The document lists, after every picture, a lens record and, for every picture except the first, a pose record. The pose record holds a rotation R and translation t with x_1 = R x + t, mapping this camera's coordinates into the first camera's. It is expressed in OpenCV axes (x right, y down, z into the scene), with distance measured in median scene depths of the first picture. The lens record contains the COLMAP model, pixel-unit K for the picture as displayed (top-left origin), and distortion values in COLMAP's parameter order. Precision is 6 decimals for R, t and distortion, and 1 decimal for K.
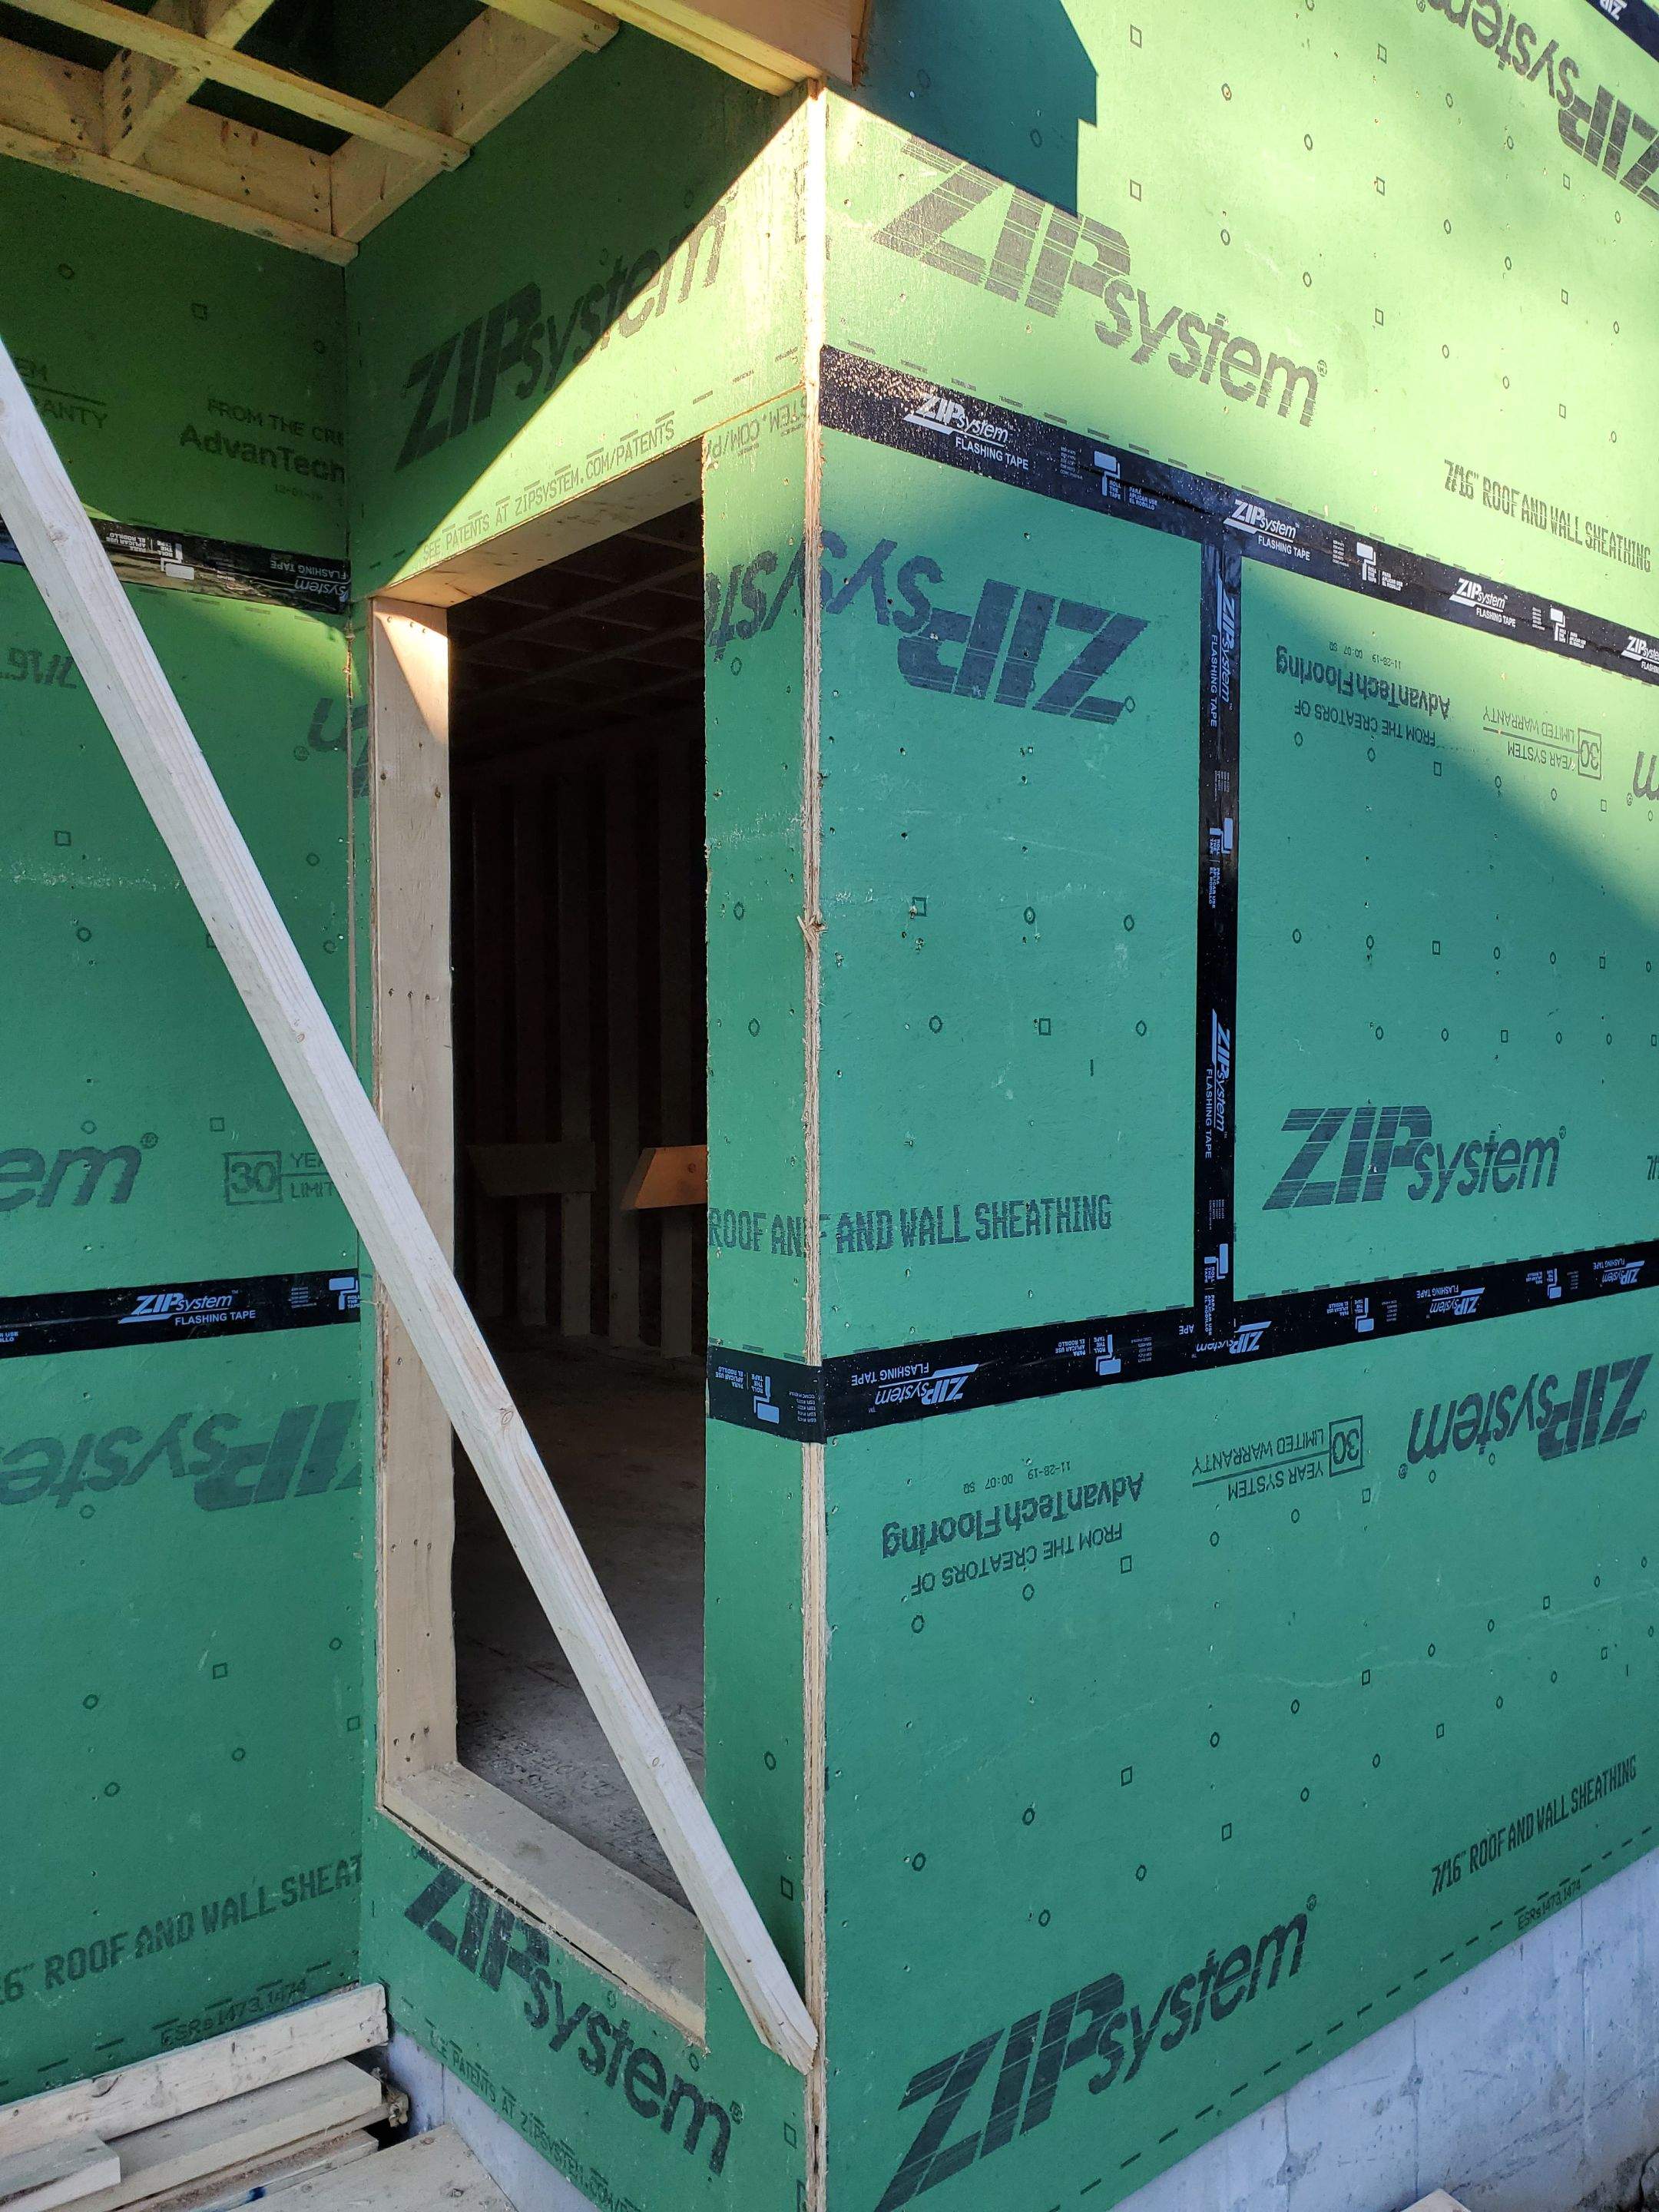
lens RADIAL K [[1711.7, 0, 921.1], [0, 1711.7, 1113.3], [0, 0, 1]] dist [0.039454, -0.044577]
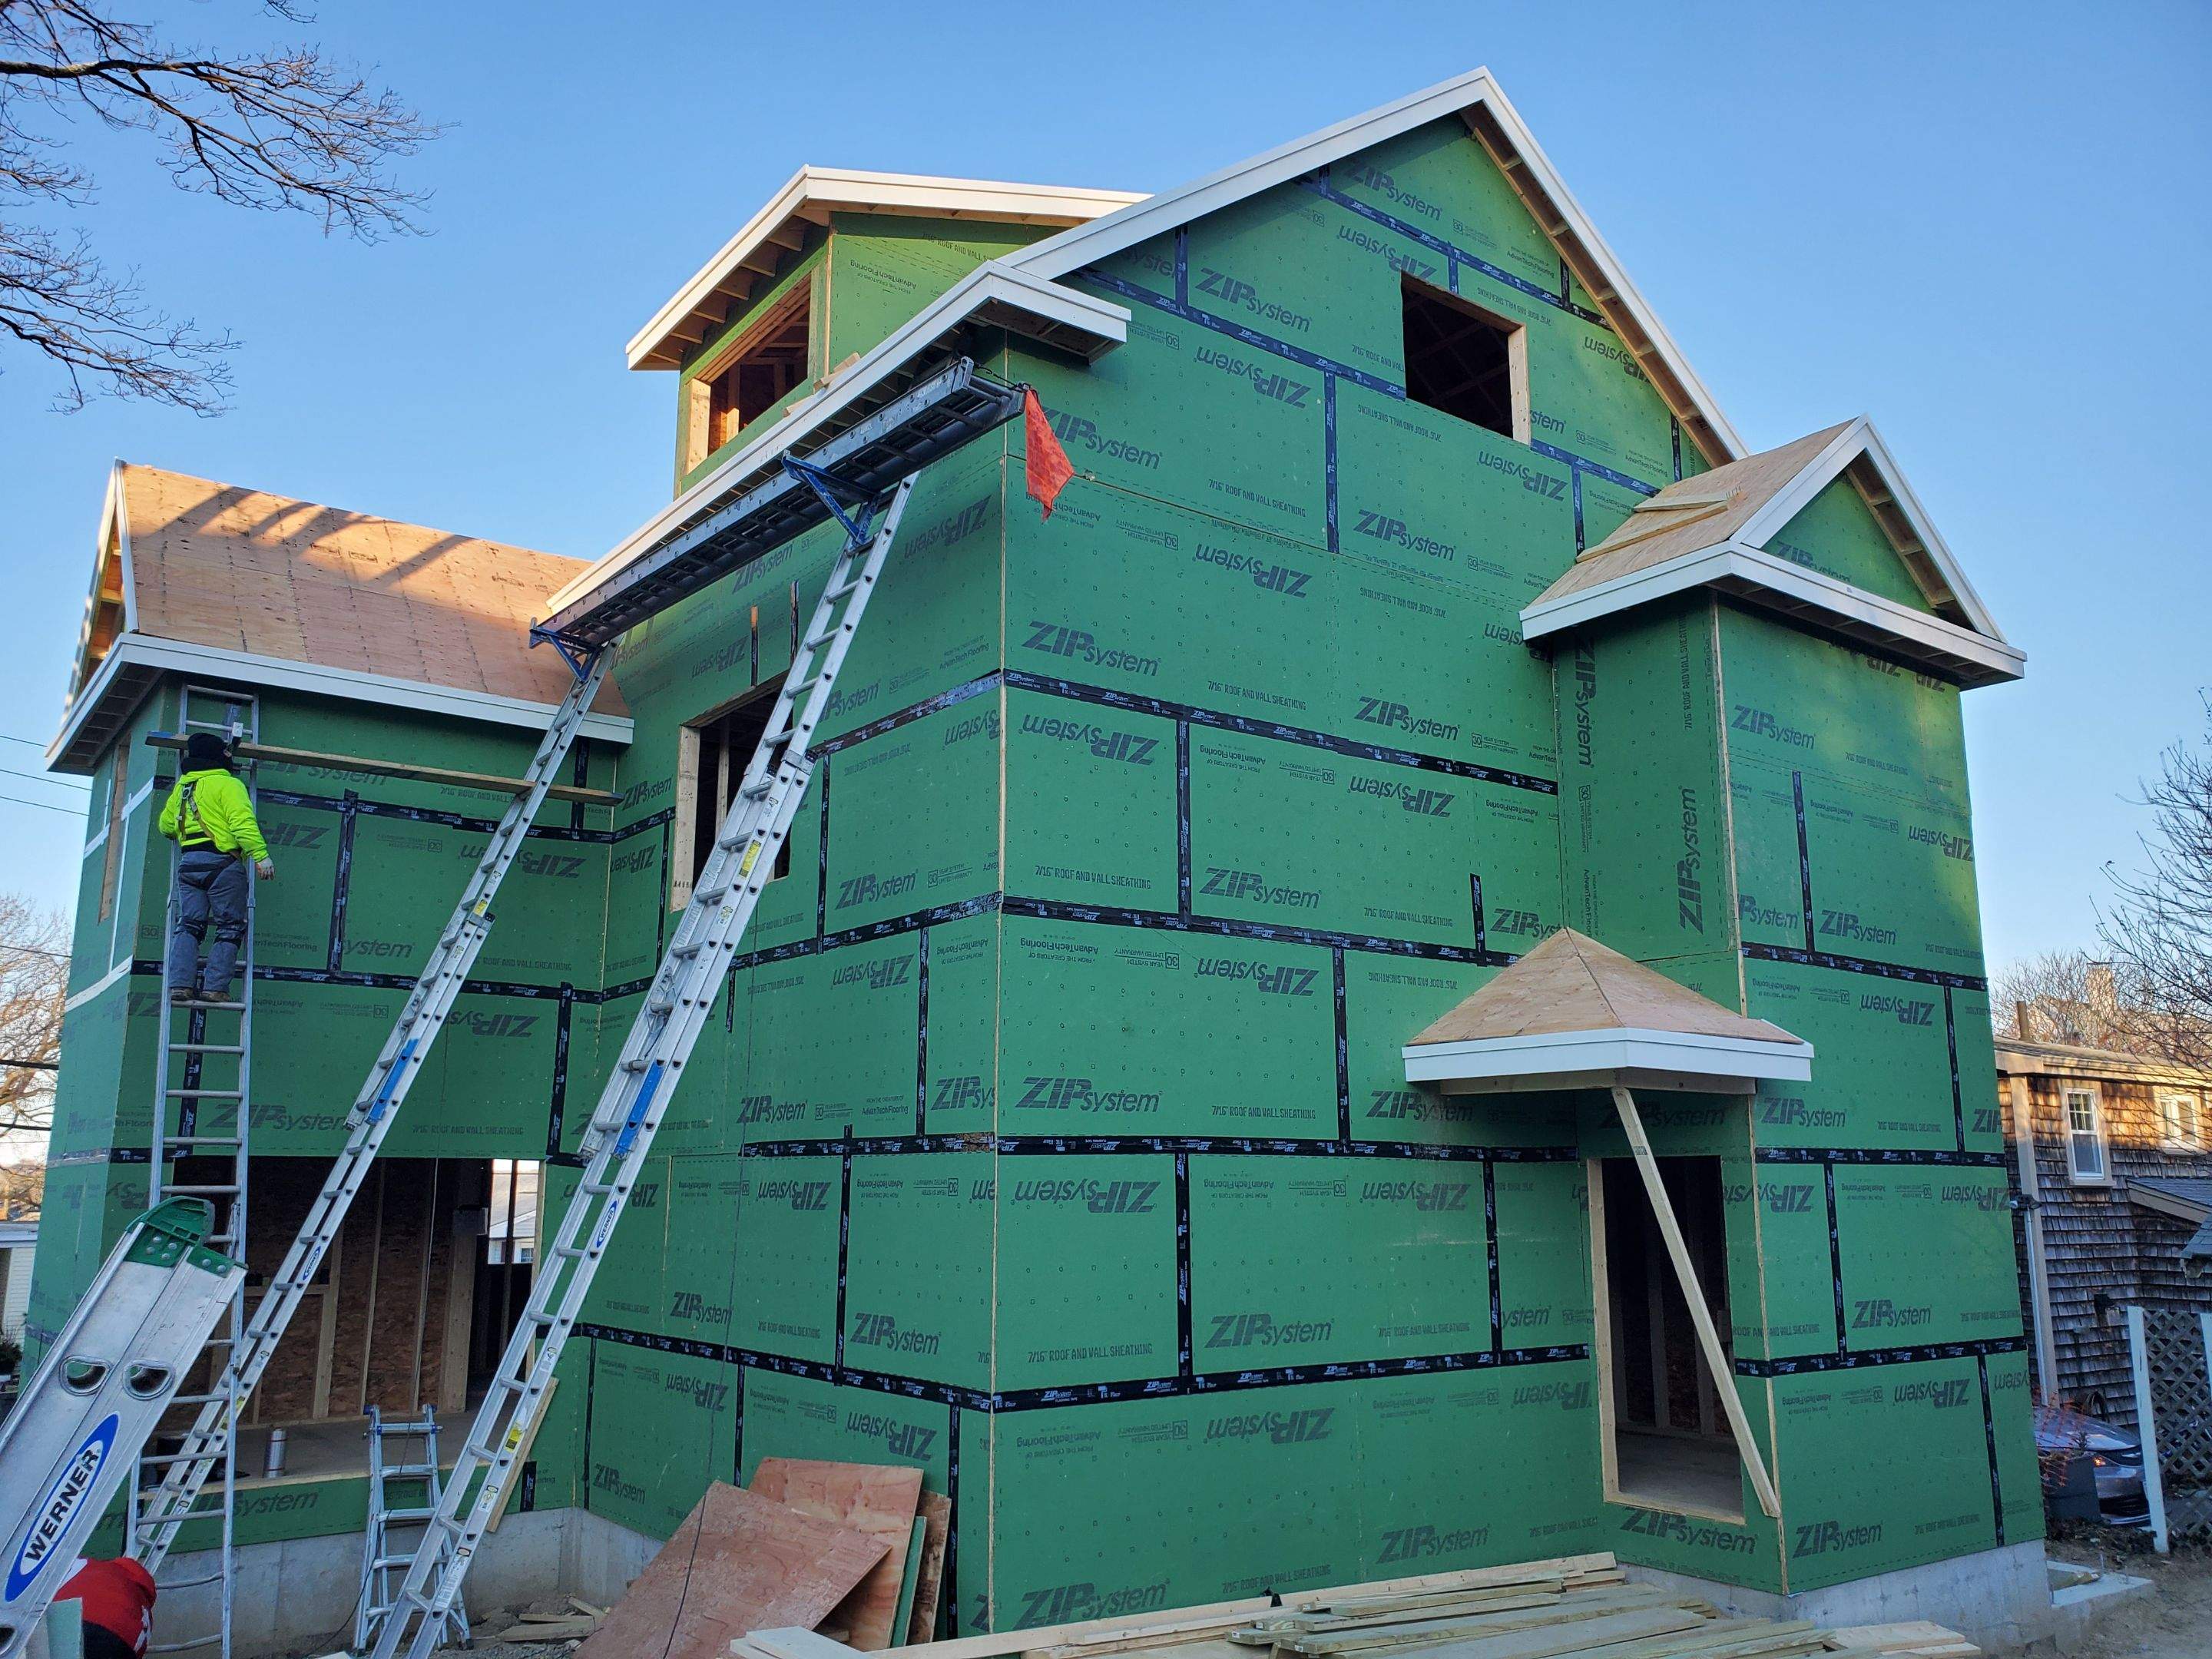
lens RADIAL K [[1711.7, 0, 1126.9], [0, 1711.7, 832.1], [0, 0, 1]] dist [0.039454, -0.044577]
pose [[0.995660, -0.020145, -0.090858, -1.052781], [-0.000964, 0.974006, -0.226522, -0.152160], [0.093060, 0.225626, 0.969759, -3.185190]]
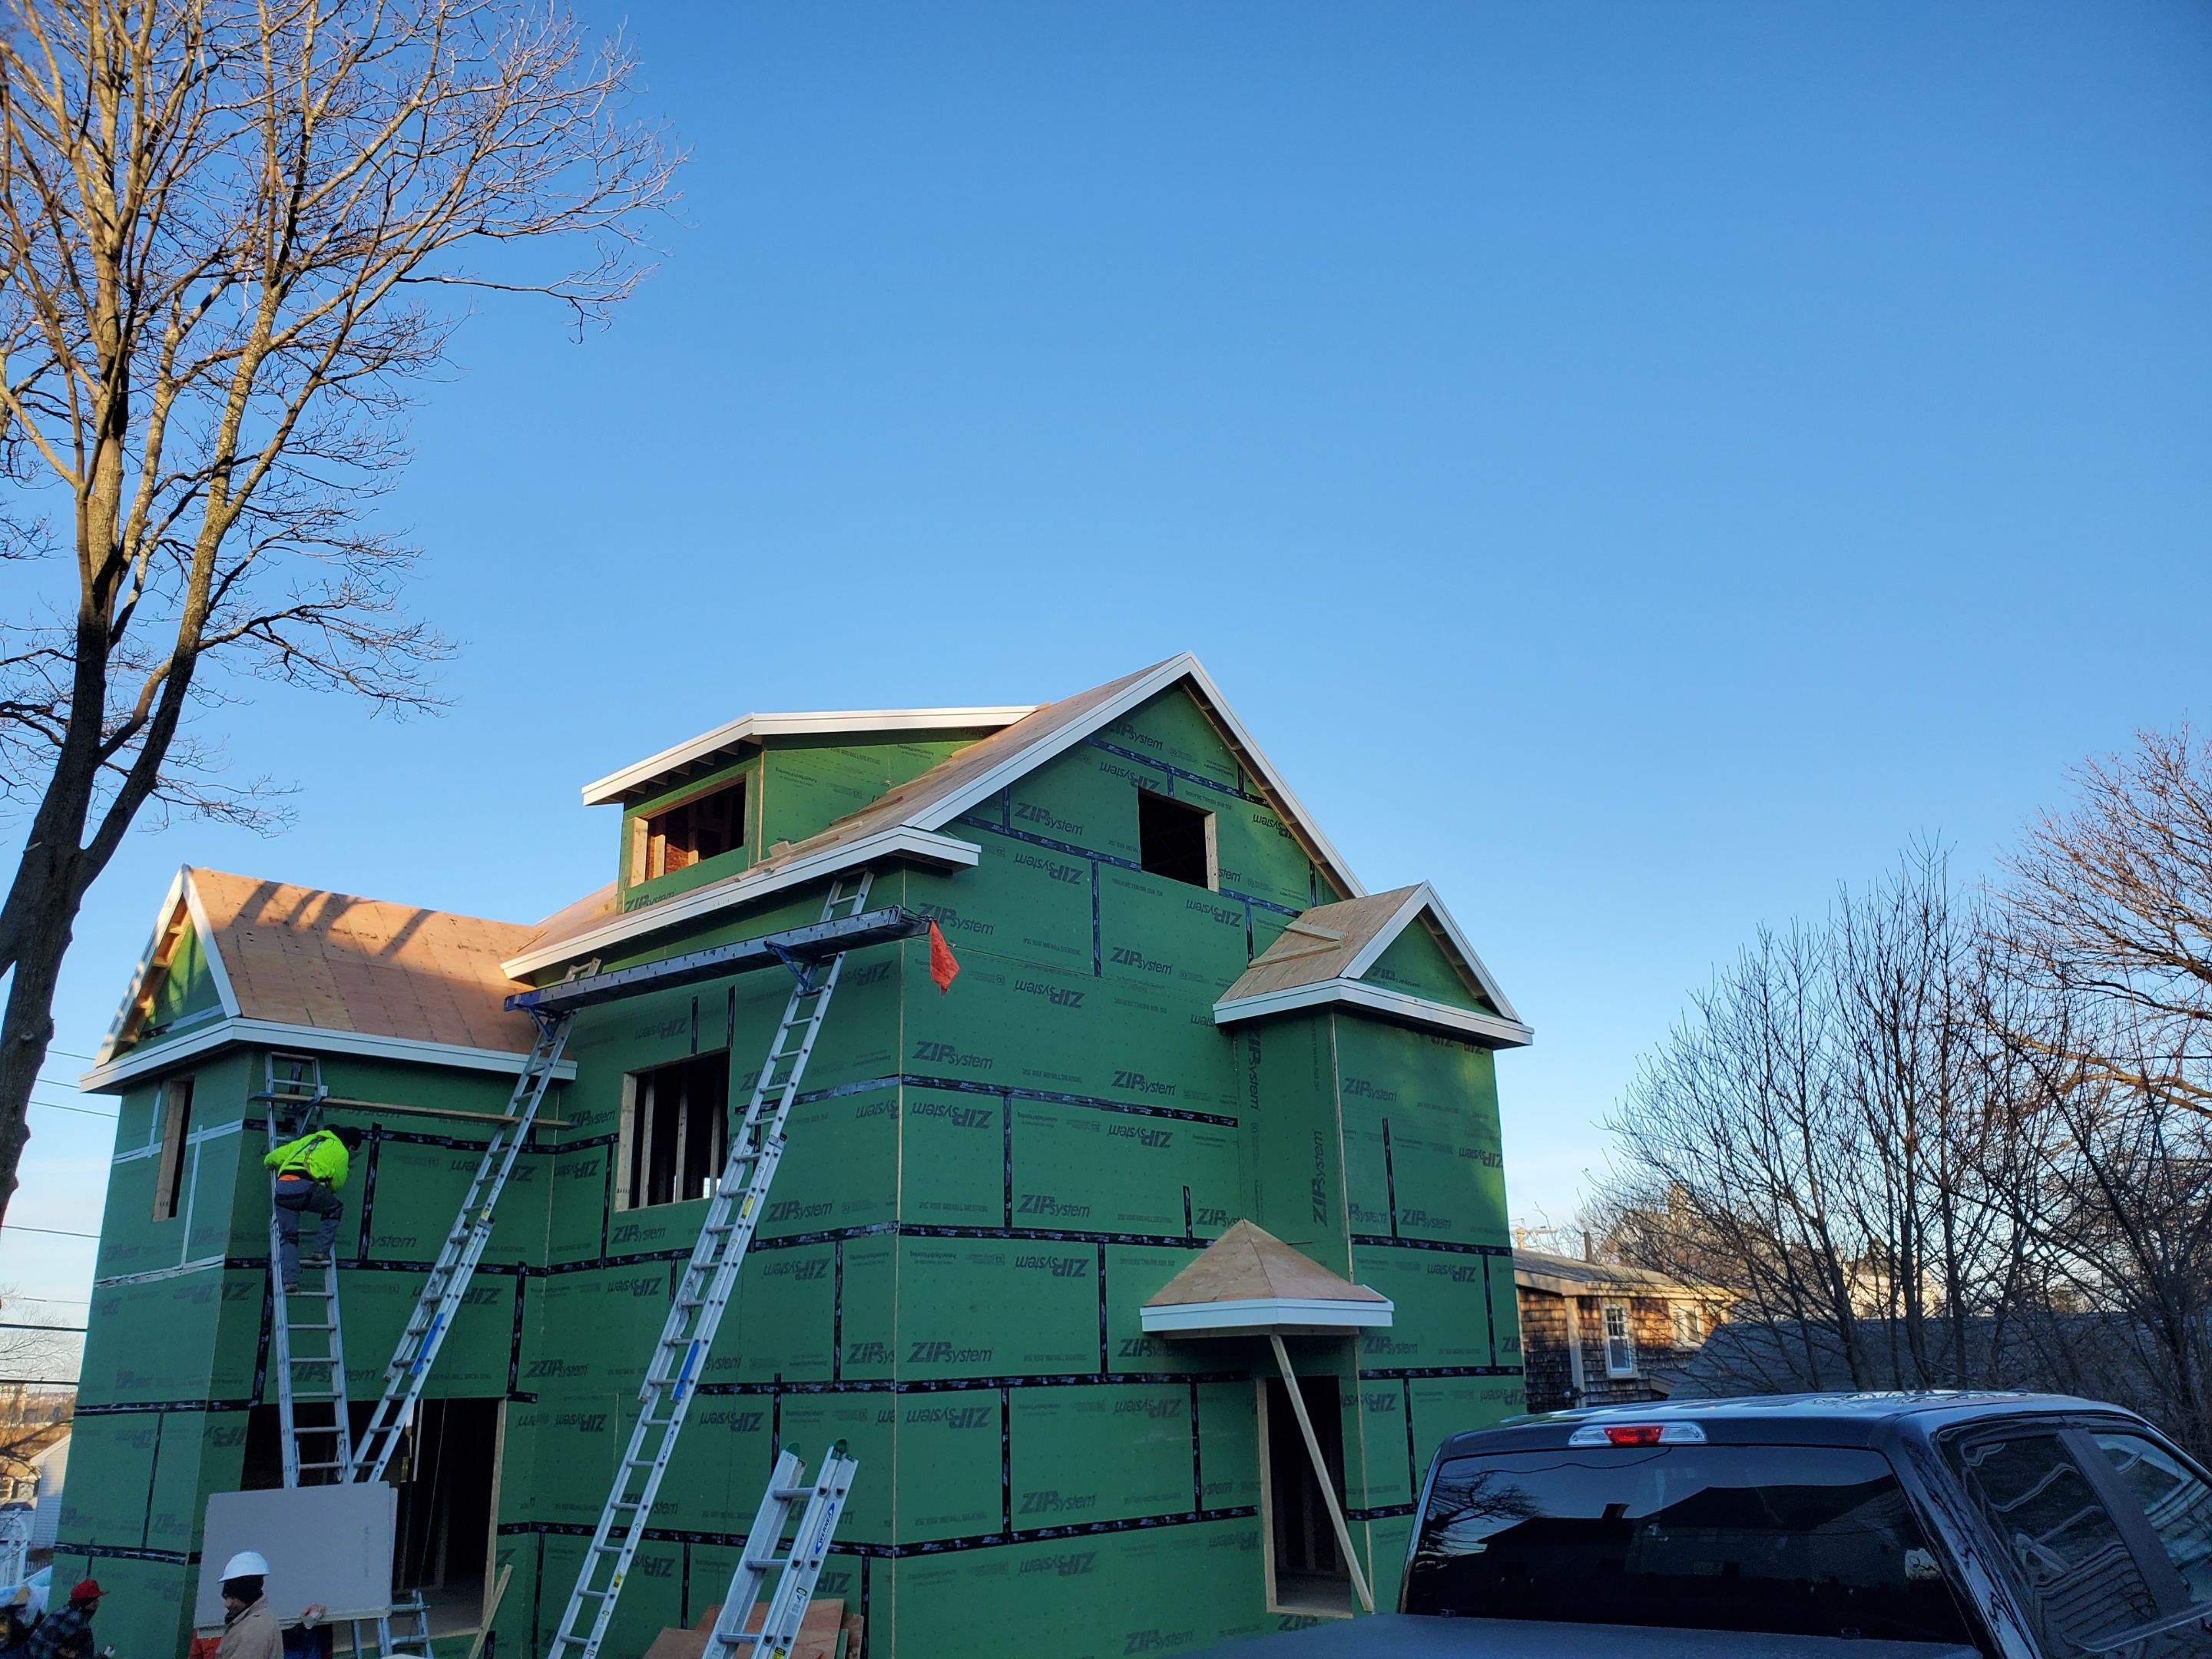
lens RADIAL K [[1711.7, 0, 1104.6], [0, 1711.7, 831.2], [0, 0, 1]] dist [0.039454, -0.044577]
pose [[0.996415, -0.001151, 0.084595, -1.410467], [0.029072, 0.943679, -0.329584, -0.158804], [-0.079451, 0.330862, 0.940329, -5.351446]]
